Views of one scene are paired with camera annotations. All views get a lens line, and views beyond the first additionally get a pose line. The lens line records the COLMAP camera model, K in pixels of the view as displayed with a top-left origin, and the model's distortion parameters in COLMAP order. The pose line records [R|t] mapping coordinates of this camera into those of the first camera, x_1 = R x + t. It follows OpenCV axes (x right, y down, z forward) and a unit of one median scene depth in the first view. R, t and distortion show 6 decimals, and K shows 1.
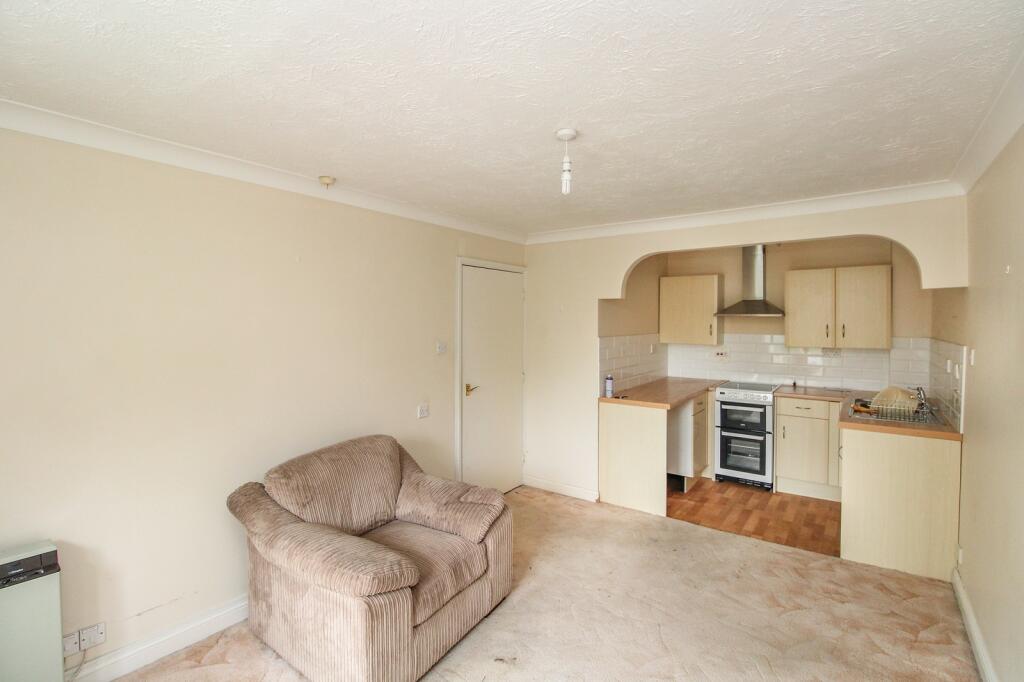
lens RADIAL K [[474.2, 0, 510.0], [0, 474.2, 323.1], [0, 0, 1]] dist [-0.000070, -0.000031]
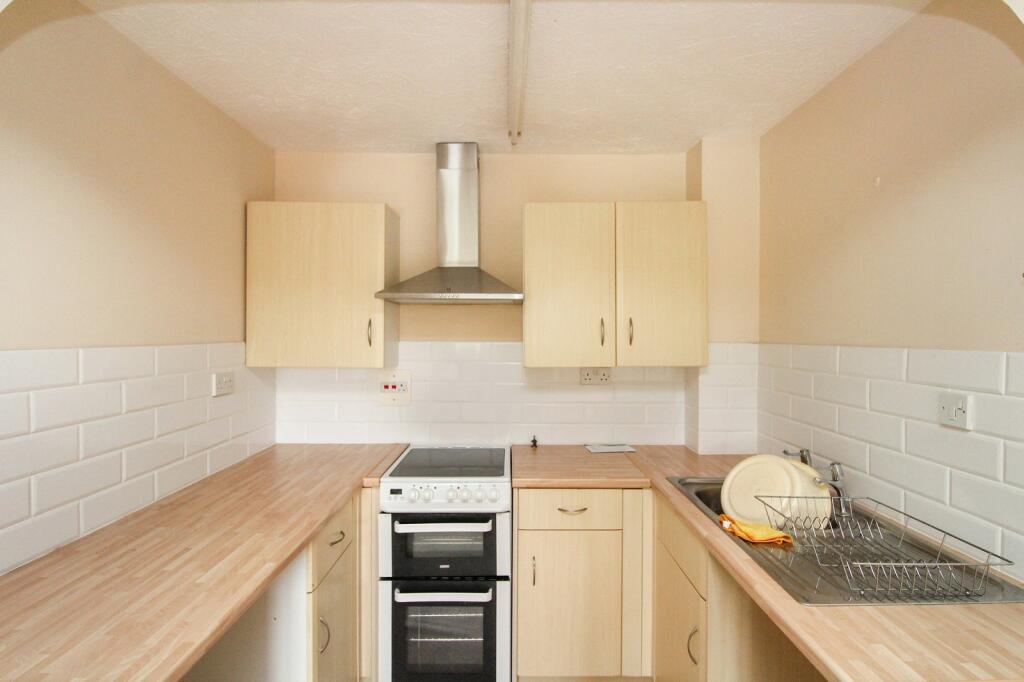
lens RADIAL K [[520.7, 0, 512.0], [0, 520.7, 341.0], [0, 0, 1]] dist [-0.001502, -0.000111]
pose [[0.799516, -0.005854, 0.600616, 0.264048], [0.001429, 0.999968, 0.007845, 0.020381], [-0.600643, -0.005414, 0.799499, 0.593384]]
